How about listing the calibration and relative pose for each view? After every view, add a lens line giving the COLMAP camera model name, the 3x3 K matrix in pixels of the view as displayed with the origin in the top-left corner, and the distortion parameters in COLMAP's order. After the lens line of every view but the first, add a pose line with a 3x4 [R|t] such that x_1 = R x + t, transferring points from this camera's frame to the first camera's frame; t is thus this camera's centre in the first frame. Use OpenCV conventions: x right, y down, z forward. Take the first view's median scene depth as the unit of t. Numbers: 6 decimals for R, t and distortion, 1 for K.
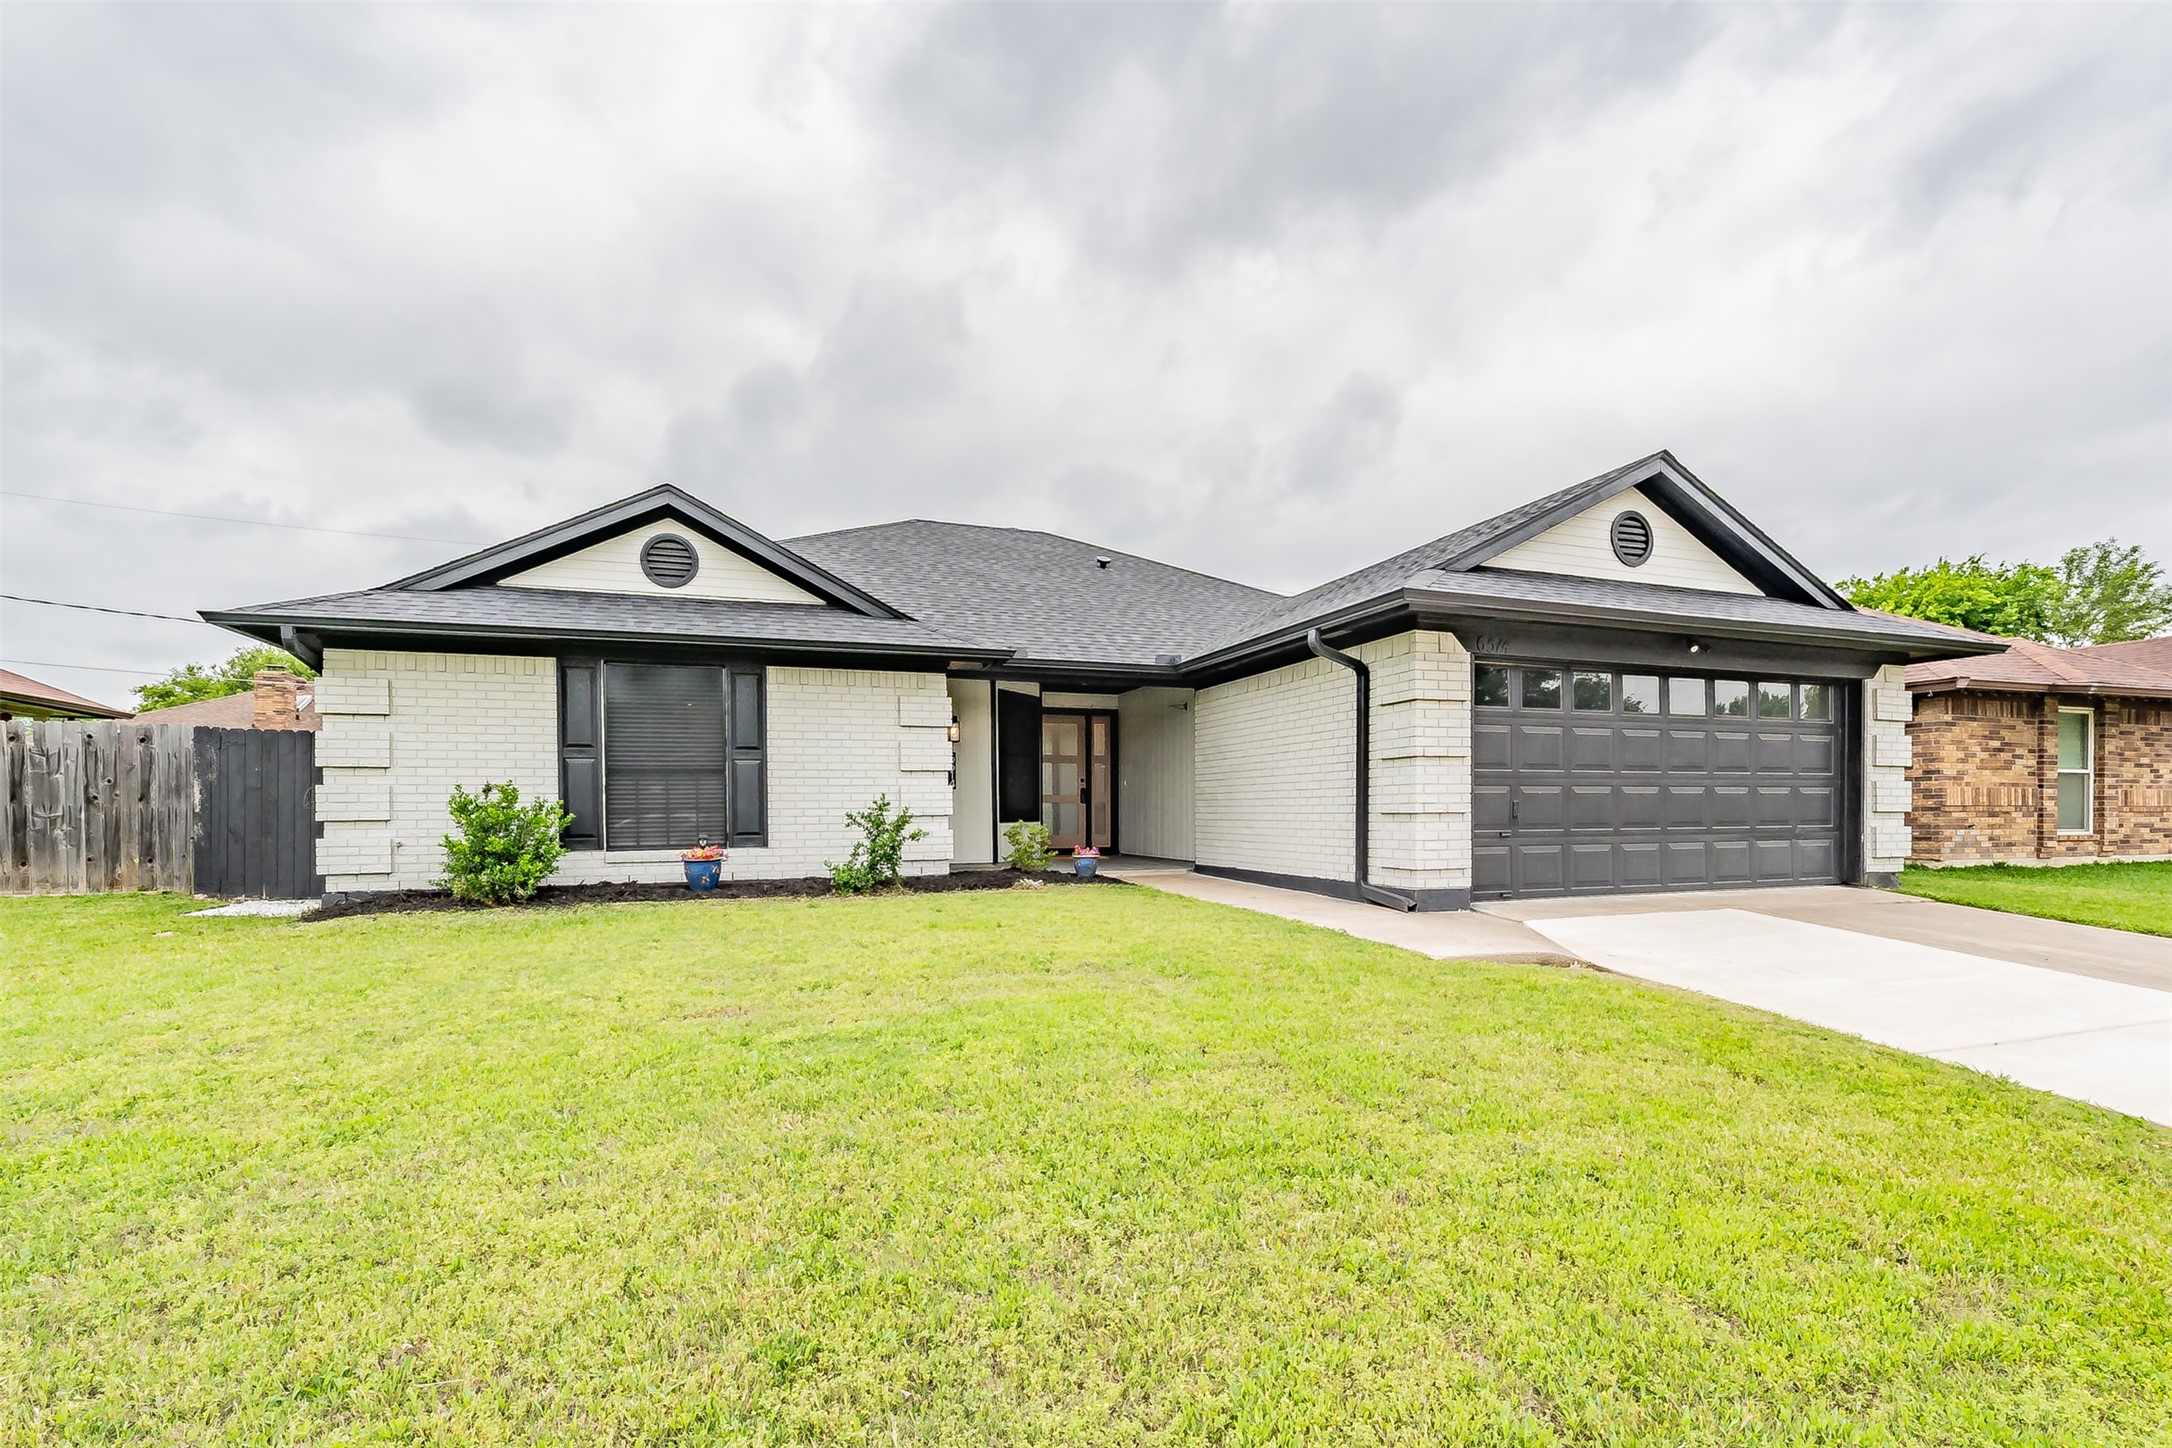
lens RADIAL K [[803.3, 0, 1128.4], [0, 803.3, 728.1], [0, 0, 1]] dist [0.000402, 0.000020]
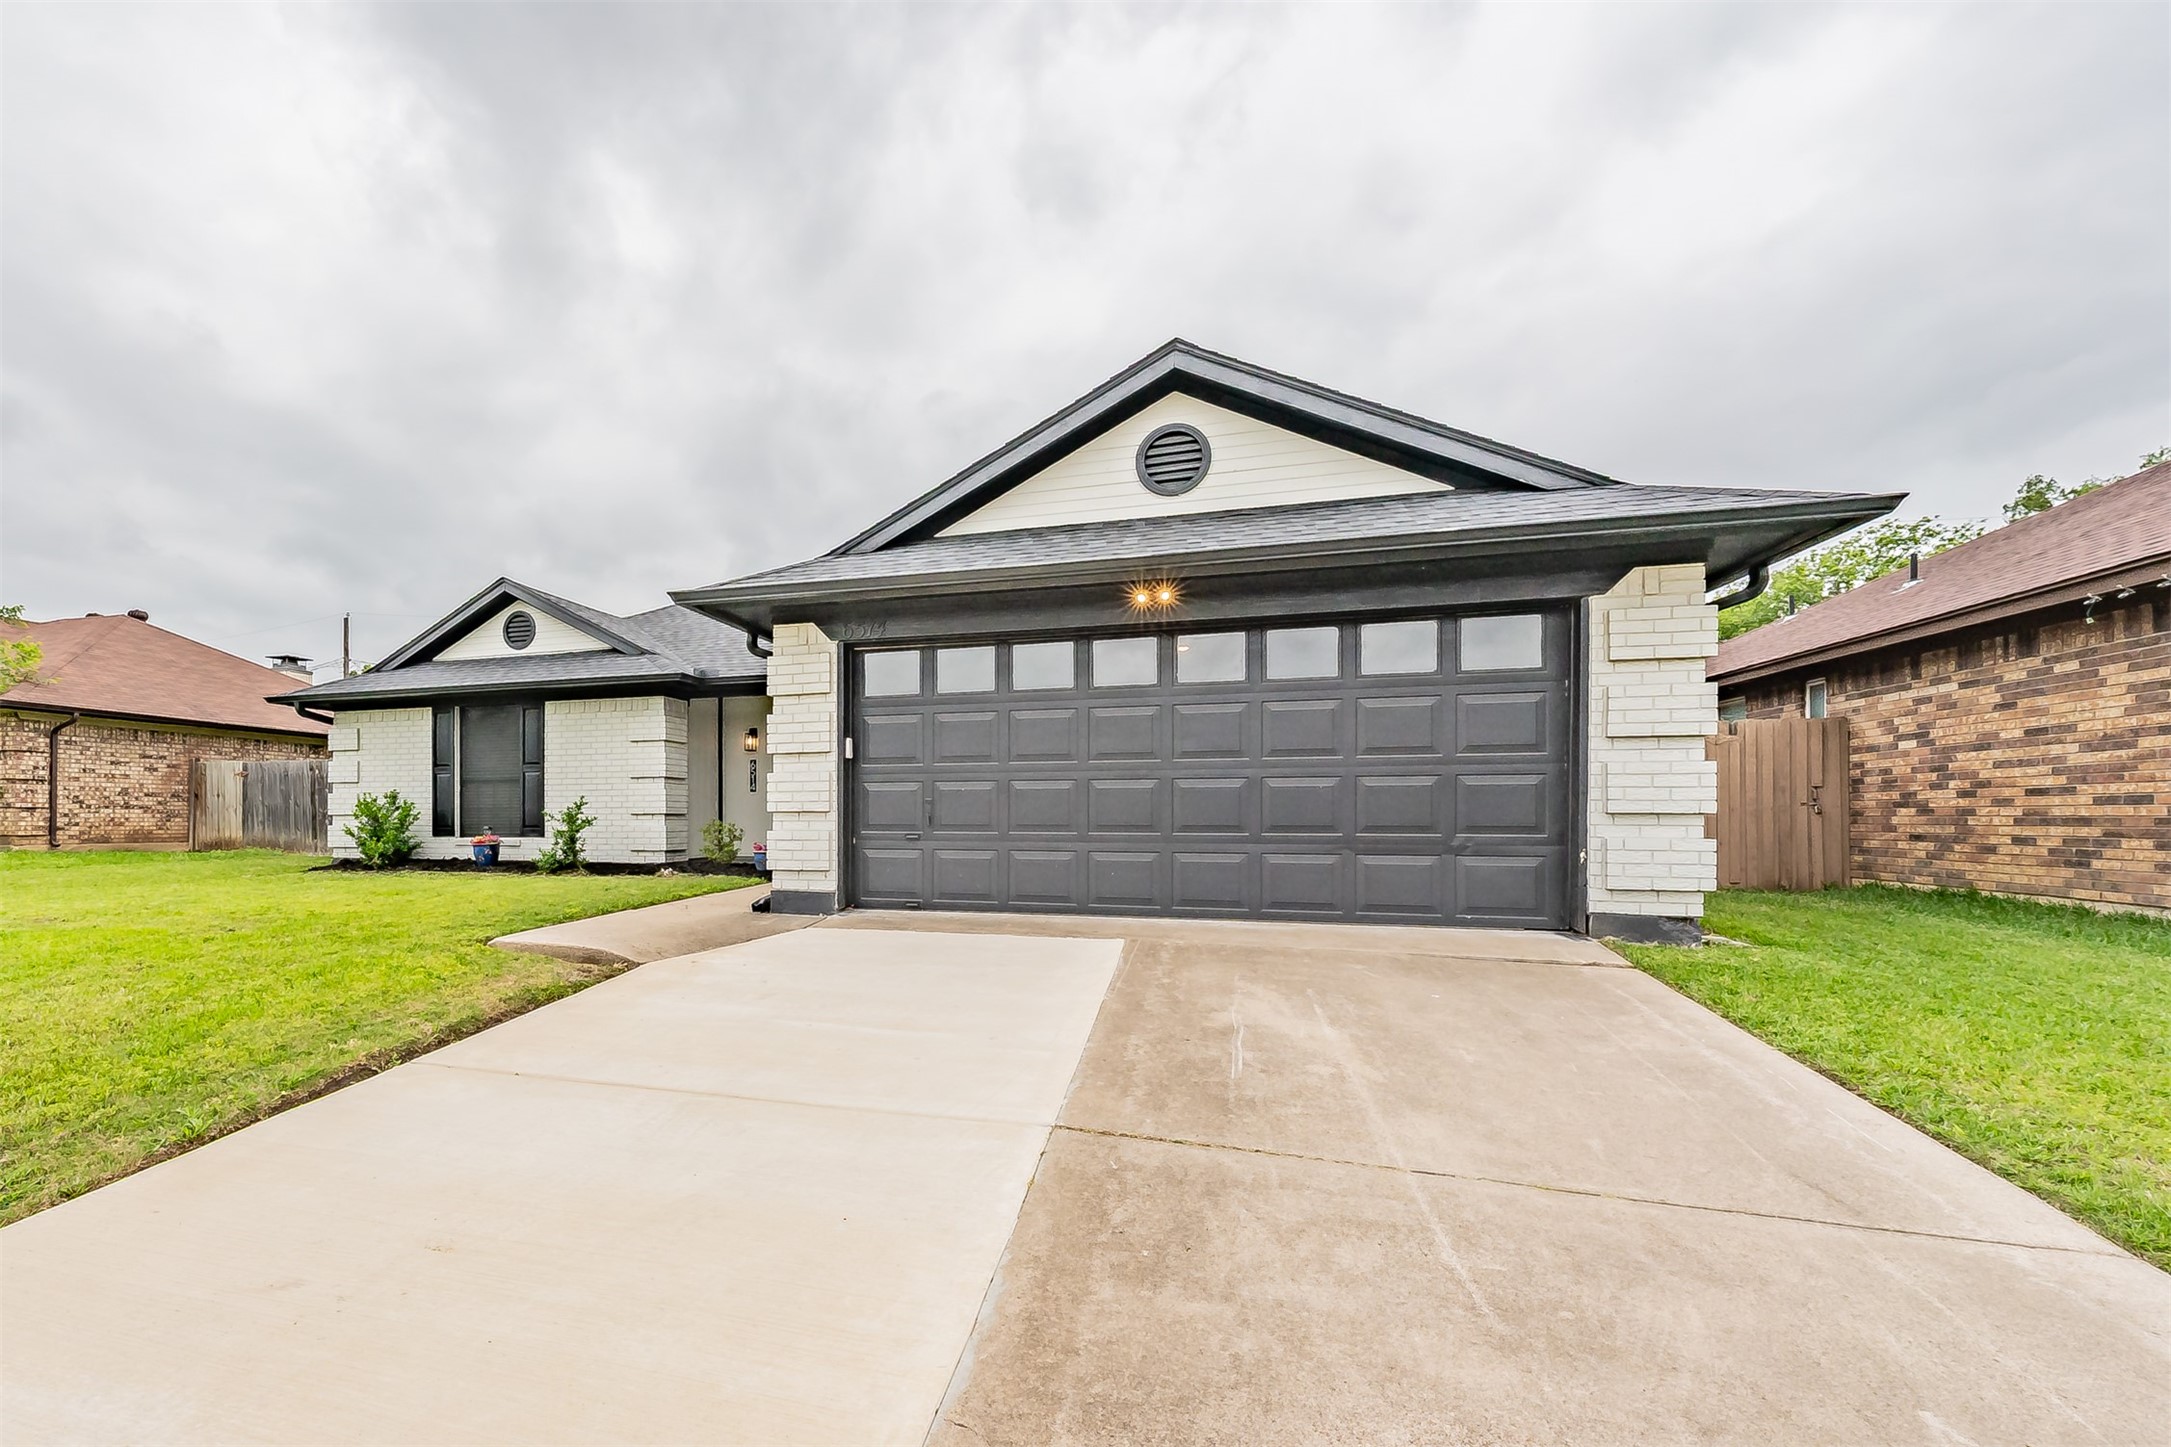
lens RADIAL K [[846.3, 0, 1054.3], [0, 846.3, 718.4], [0, 0, 1]] dist [0.000369, 0.000188]
pose [[0.841208, -0.056899, -0.537709, 1.005263], [0.051215, 0.998361, -0.025522, 0.030096], [0.538281, -0.006070, 0.842744, 0.262844]]
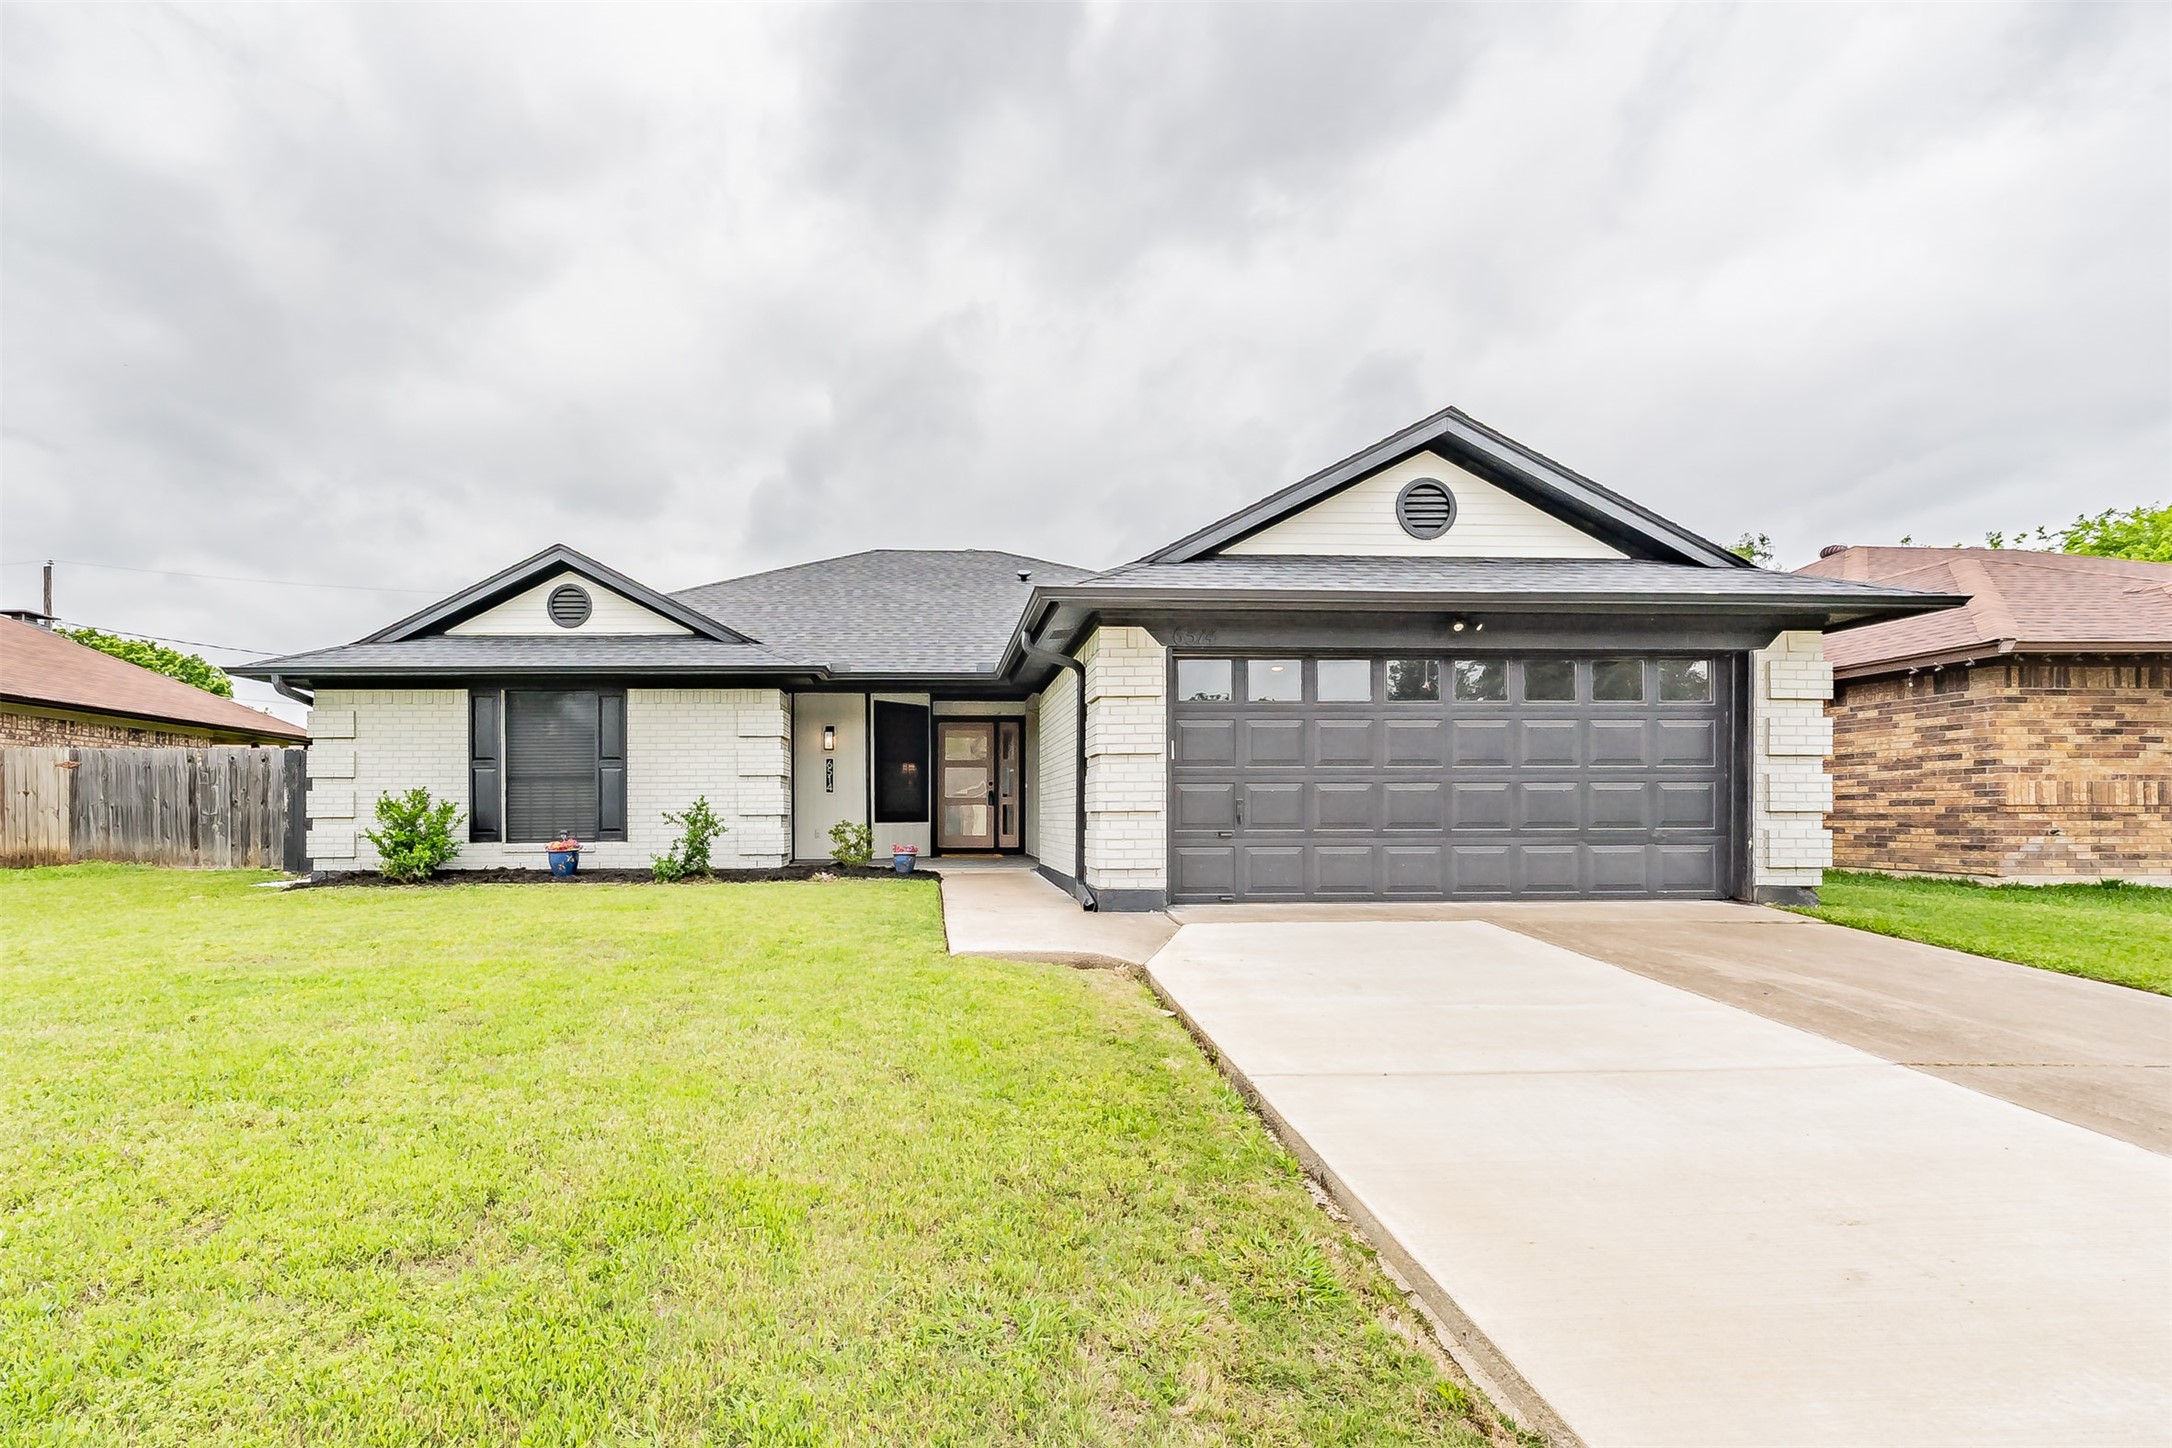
lens RADIAL K [[778.6, 0, 1082.7], [0, 778.6, 730.7], [0, 0, 1]] dist [-0.000822, 0.000555]
pose [[0.965812, -0.027229, -0.257811, 0.489515], [0.025462, 0.999624, -0.010191, 0.013197], [0.257991, 0.003278, 0.966142, 0.058382]]
